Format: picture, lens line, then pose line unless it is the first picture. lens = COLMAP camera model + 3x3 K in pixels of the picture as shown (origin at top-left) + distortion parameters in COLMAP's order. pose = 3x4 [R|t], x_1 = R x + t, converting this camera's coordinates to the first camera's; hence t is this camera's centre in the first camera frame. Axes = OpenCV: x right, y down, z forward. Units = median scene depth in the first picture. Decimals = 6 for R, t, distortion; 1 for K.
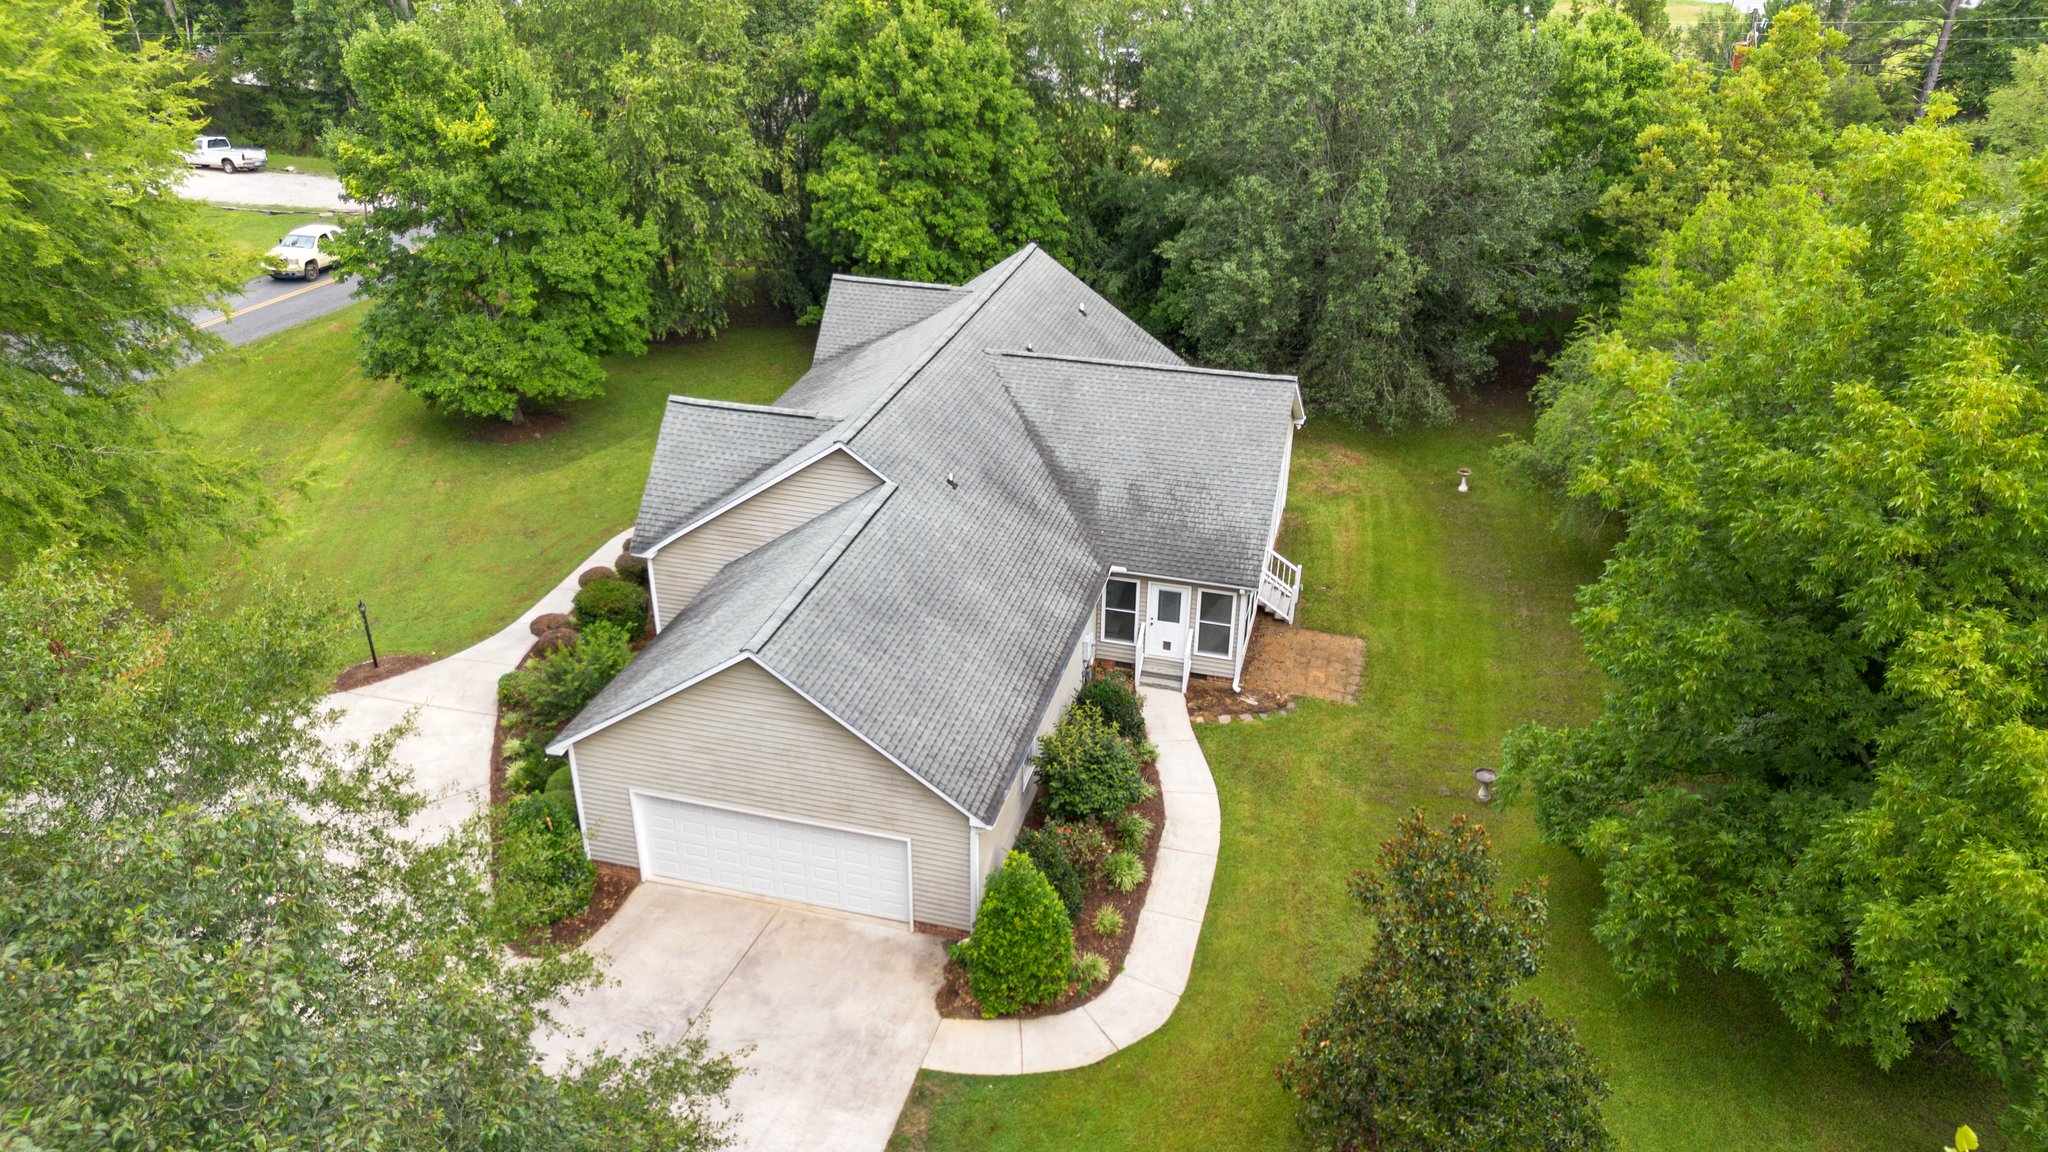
lens RADIAL K [[1438.1, 0, 1023.7], [0, 1438.1, 597.0], [0, 0, 1]] dist [0.060946, -0.102614]
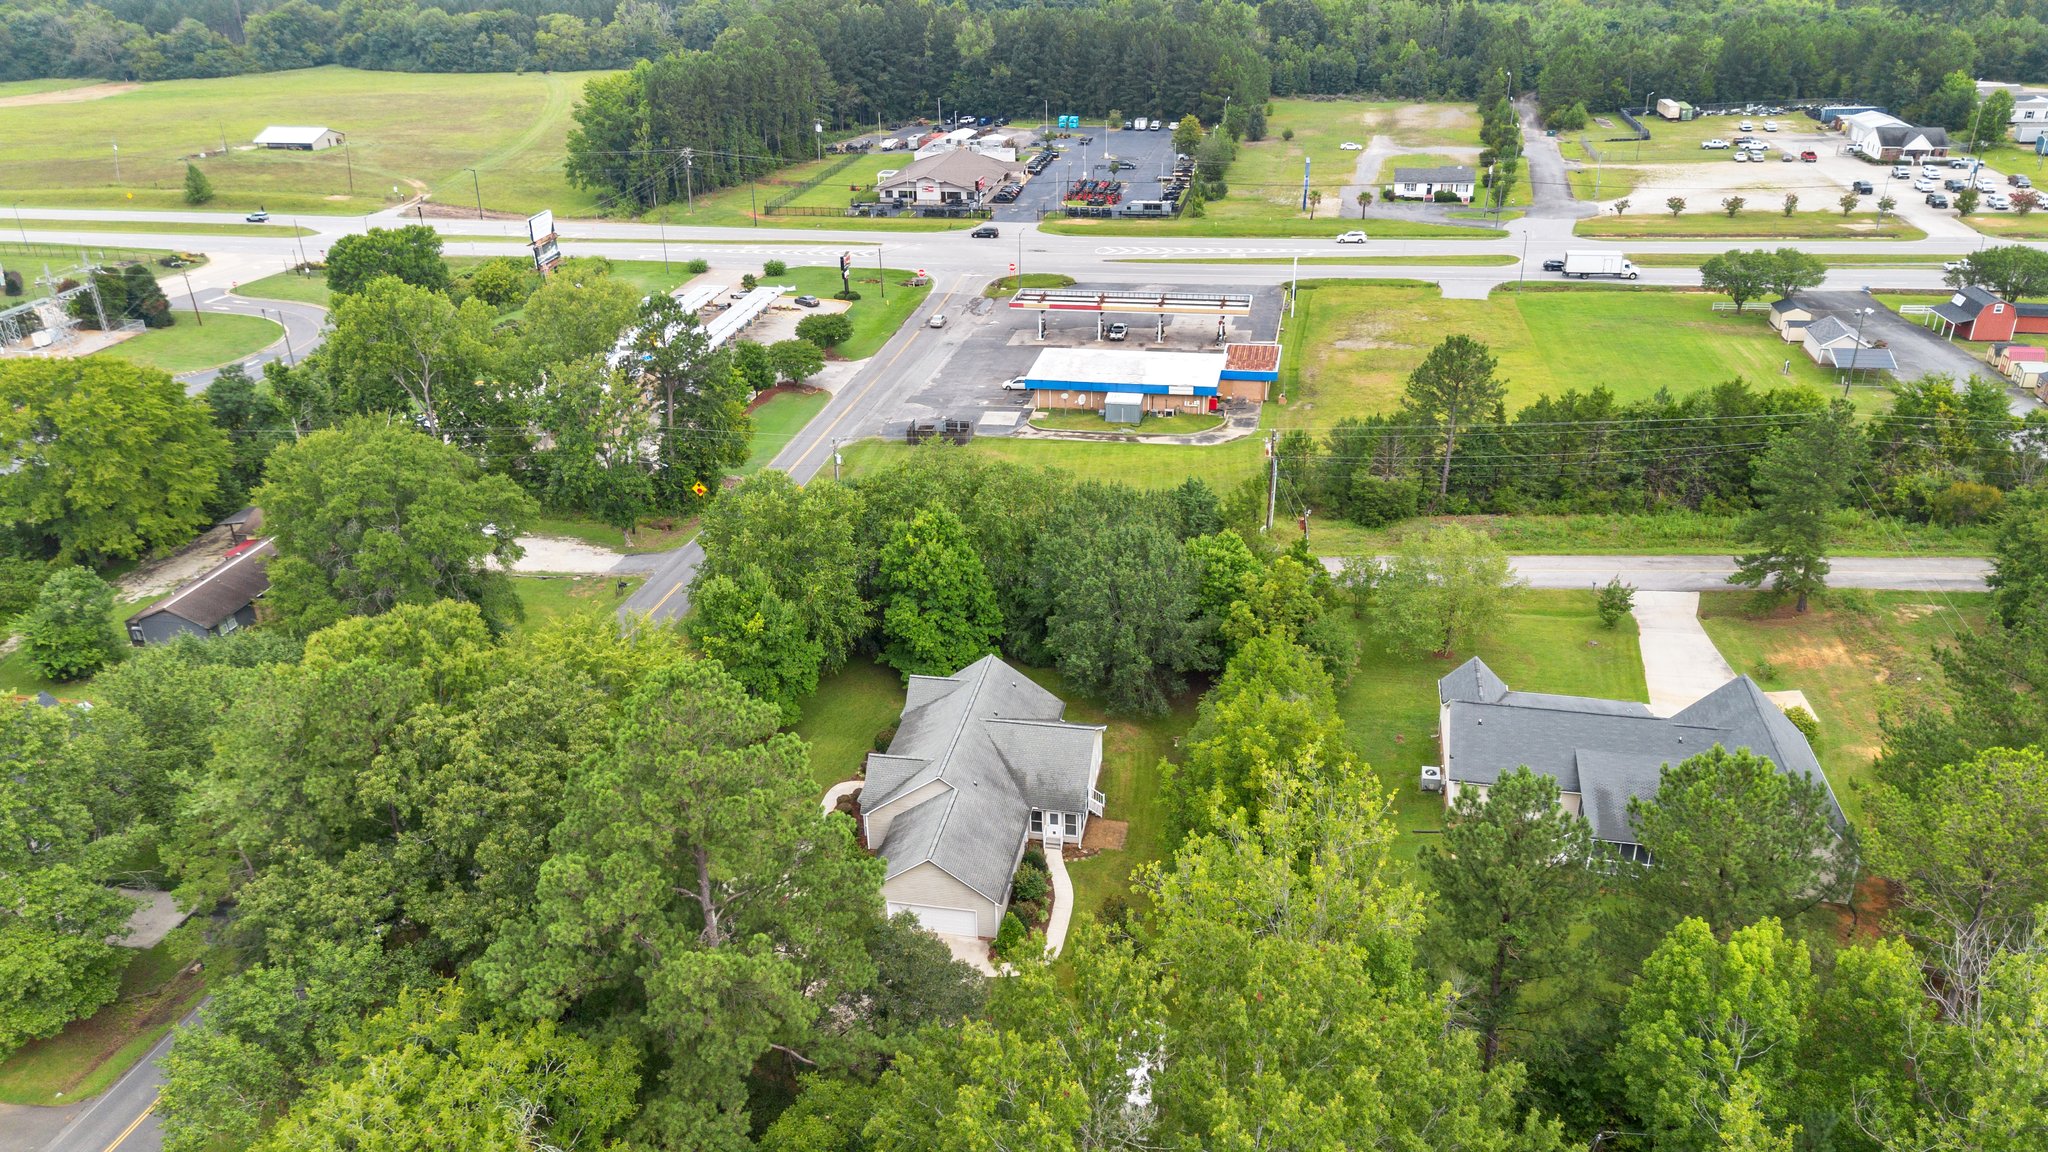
lens RADIAL K [[1448.4, 0, 1014.3], [0, 1448.4, 575.4], [0, 0, 1]] dist [0.081793, -0.103242]
pose [[0.997052, -0.060787, 0.046829, -0.076291], [0.063141, 0.996723, -0.050561, -0.318177], [-0.043602, 0.053369, 0.997622, -1.780281]]
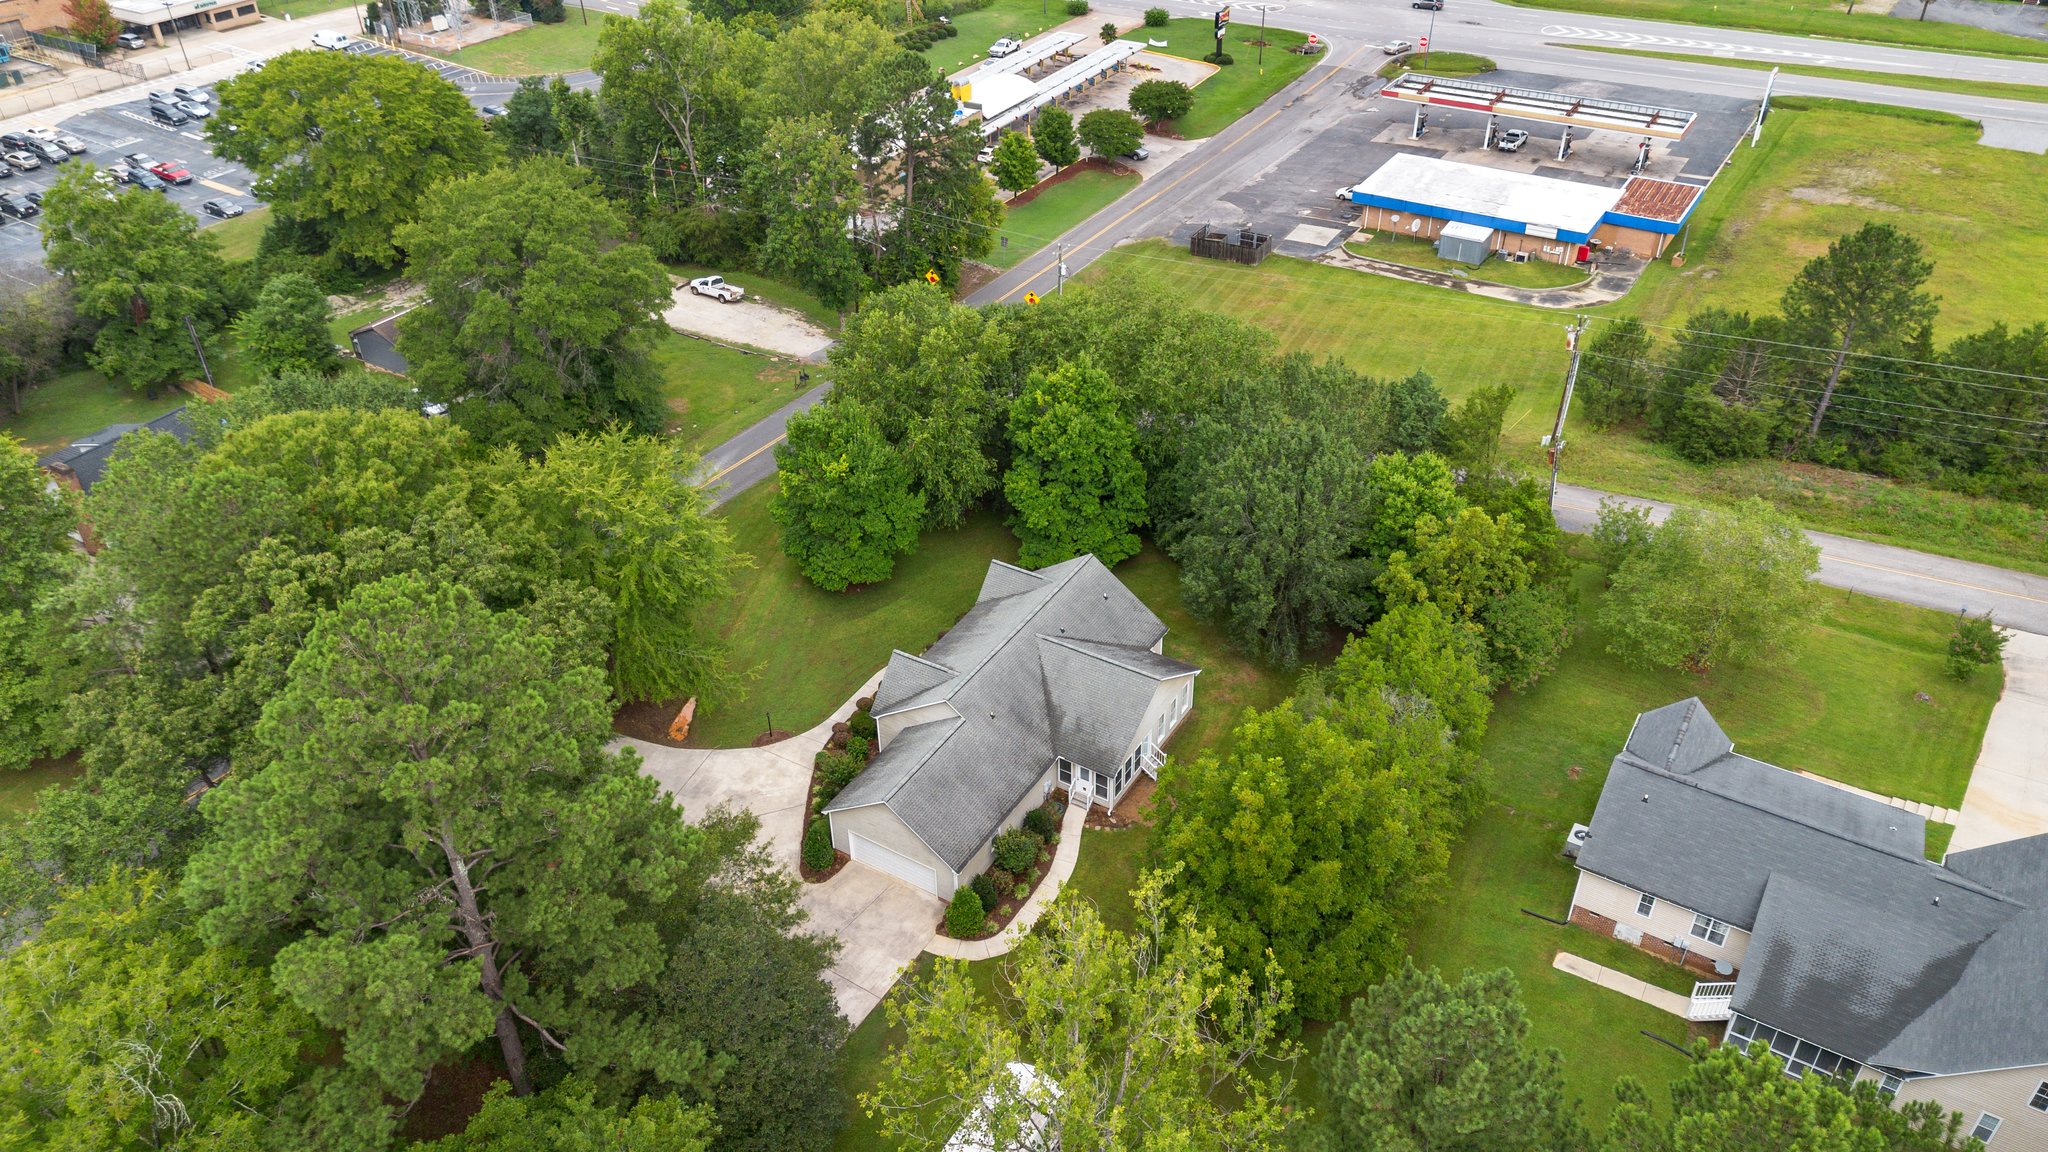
lens RADIAL K [[1448.4, 0, 1014.3], [0, 1448.4, 575.4], [0, 0, 1]] dist [0.081793, -0.103242]
pose [[0.957465, 0.140468, -0.252049, 0.523939], [-0.111662, 0.985824, 0.125232, -0.575167], [0.266067, -0.091761, 0.959577, -1.214654]]
